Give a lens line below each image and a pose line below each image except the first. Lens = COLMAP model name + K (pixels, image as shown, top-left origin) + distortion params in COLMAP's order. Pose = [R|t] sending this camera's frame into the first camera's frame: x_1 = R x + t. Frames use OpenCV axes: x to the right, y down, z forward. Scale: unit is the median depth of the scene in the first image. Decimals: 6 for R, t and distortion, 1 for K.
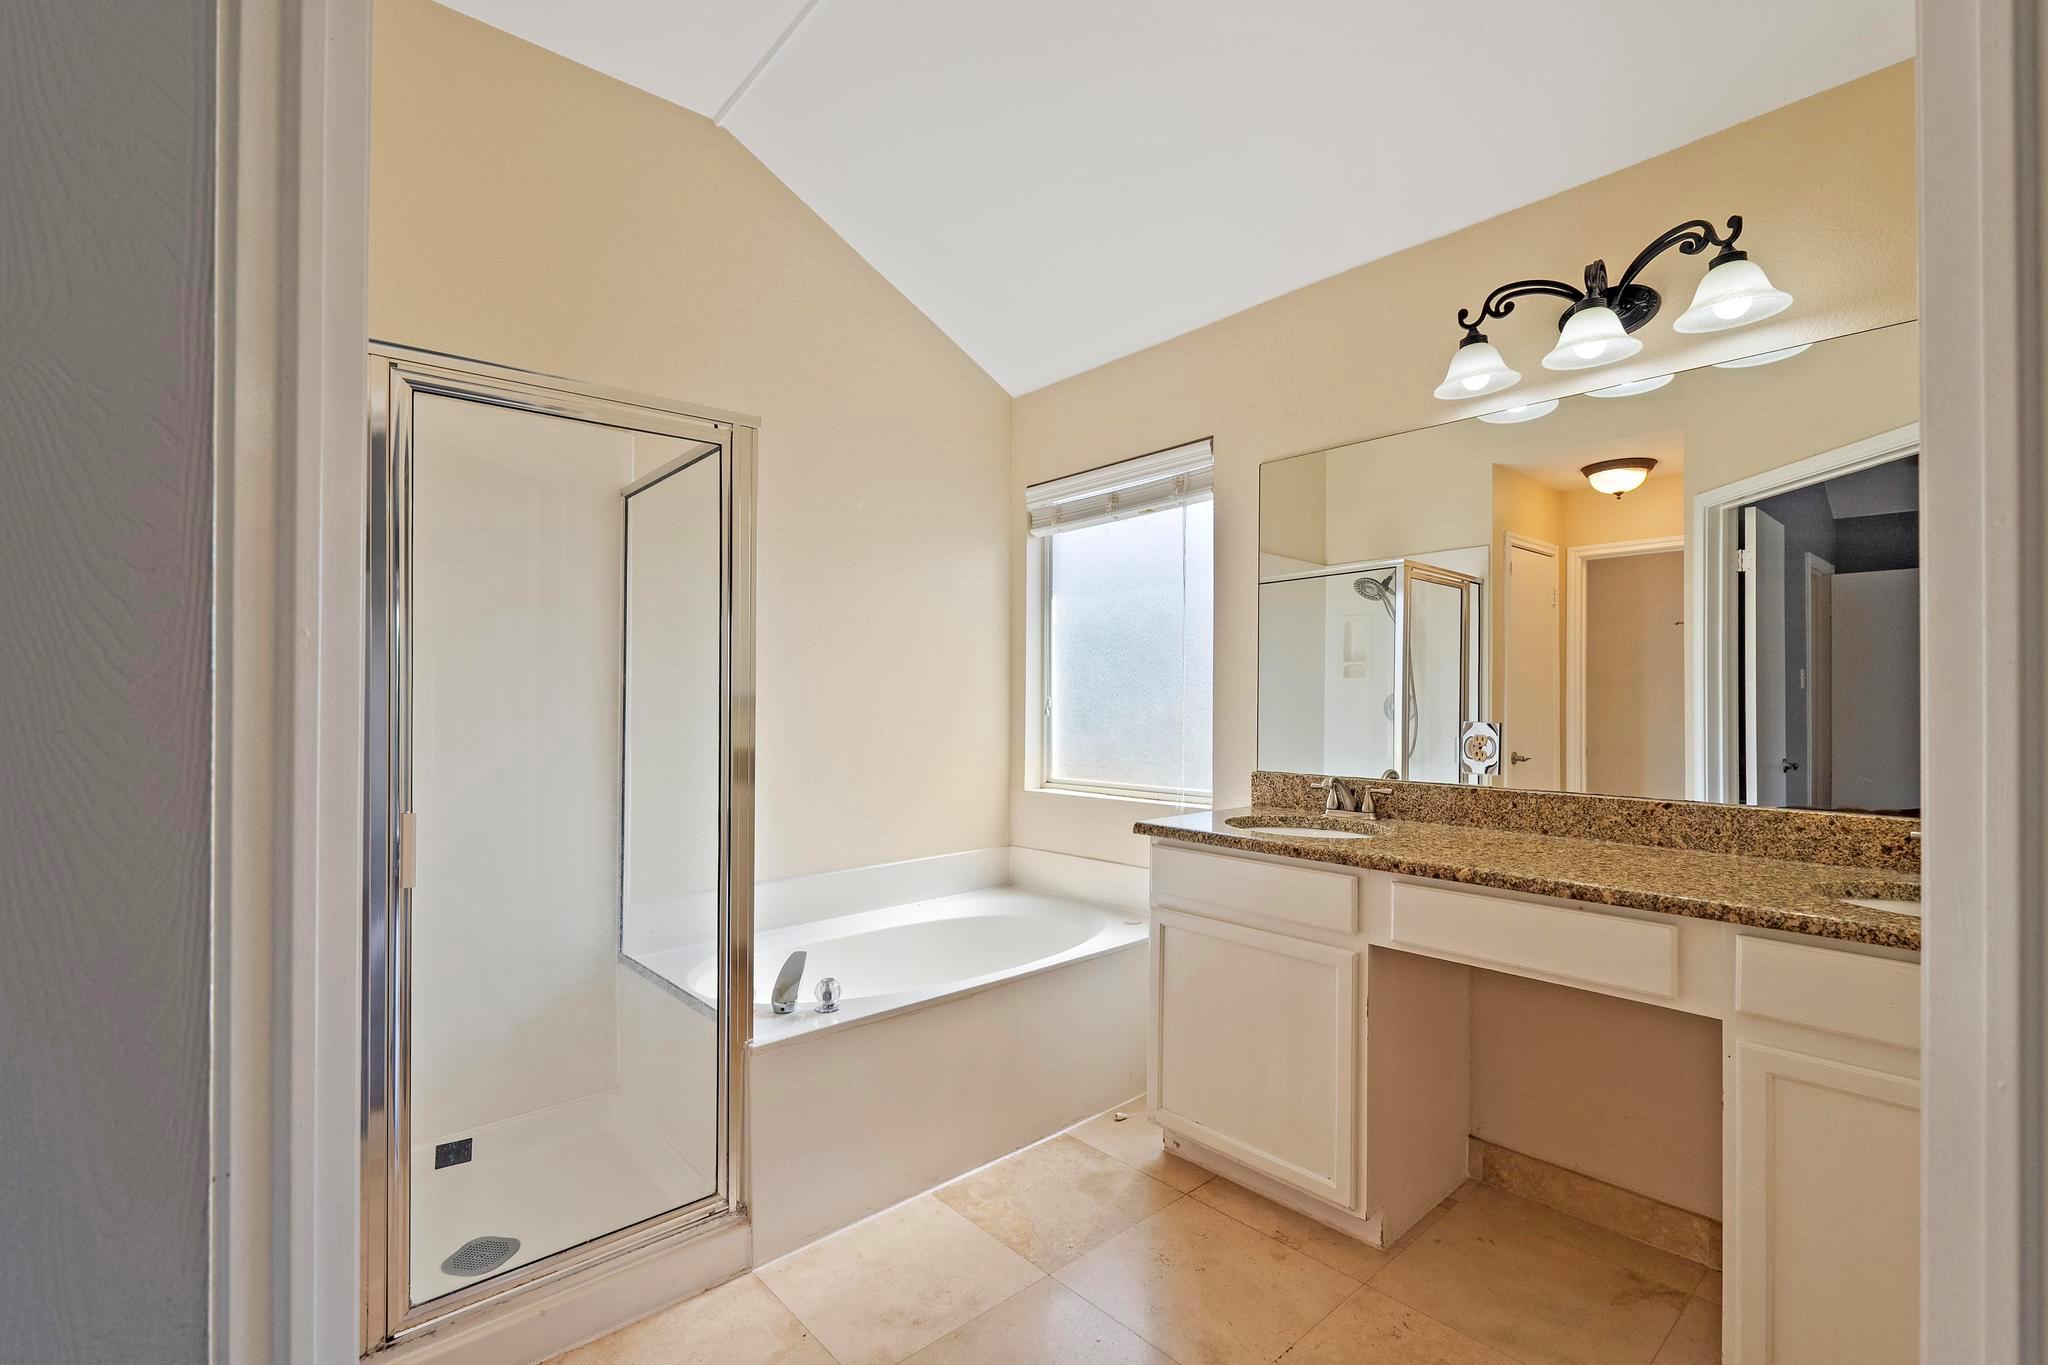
lens RADIAL K [[894.6, 0, 1024.0], [0, 894.6, 682.5], [0, 0, 1]] dist [0.000227, -0.000123]
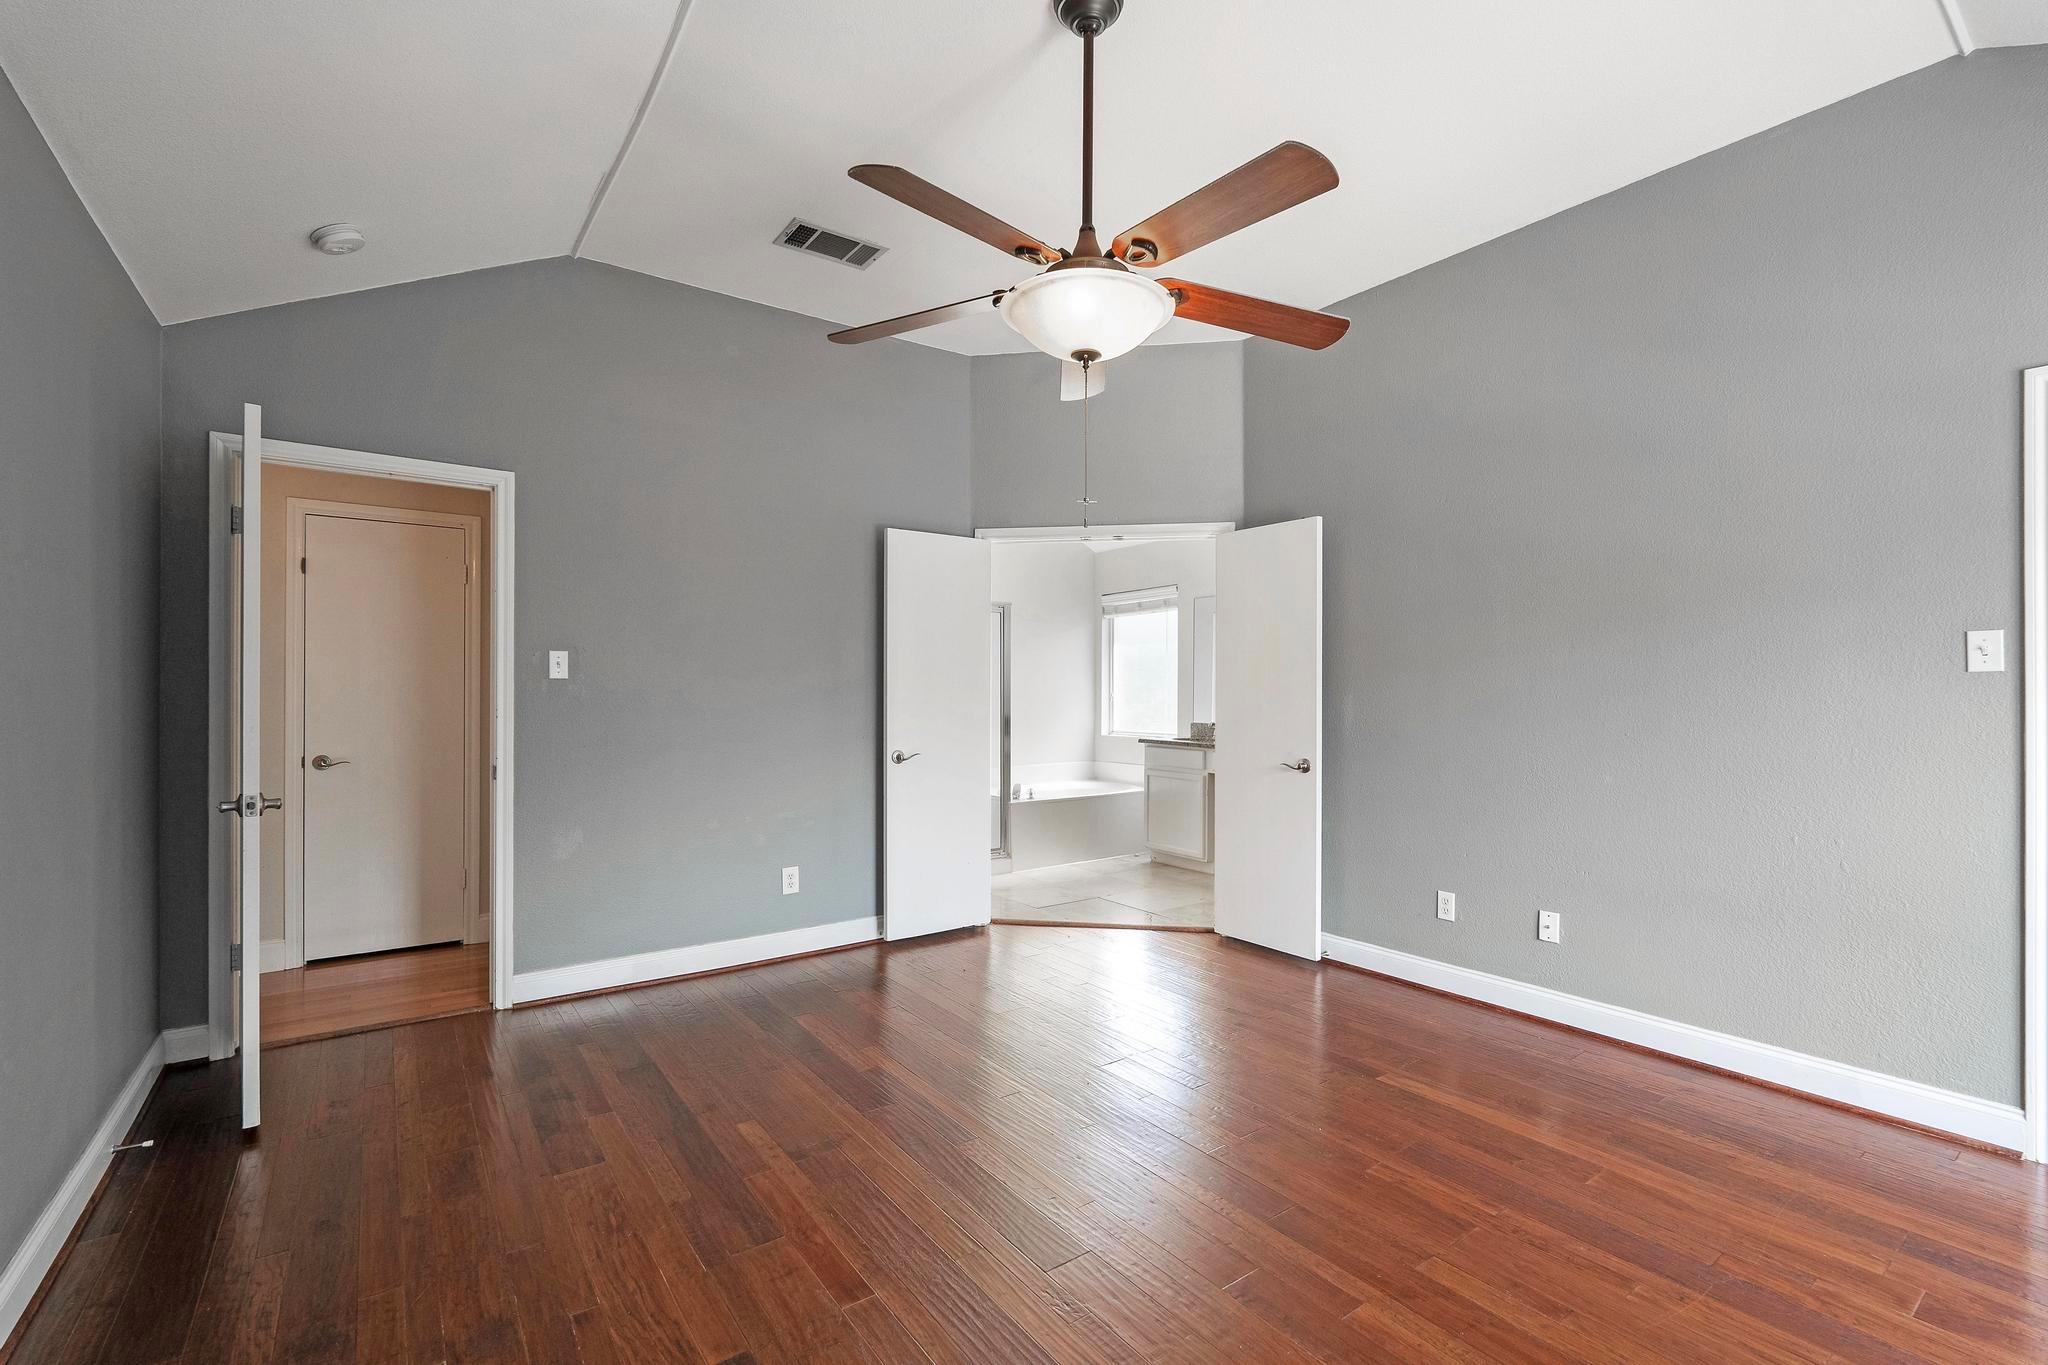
lens RADIAL K [[894.6, 0, 1024.0], [0, 894.6, 682.5], [0, 0, 1]] dist [0.000227, -0.000123]
pose [[0.994002, -0.005569, -0.109223, 0.056518], [0.005952, 0.999977, 0.003183, -0.016725], [0.109203, -0.003814, 0.994012, -1.296257]]
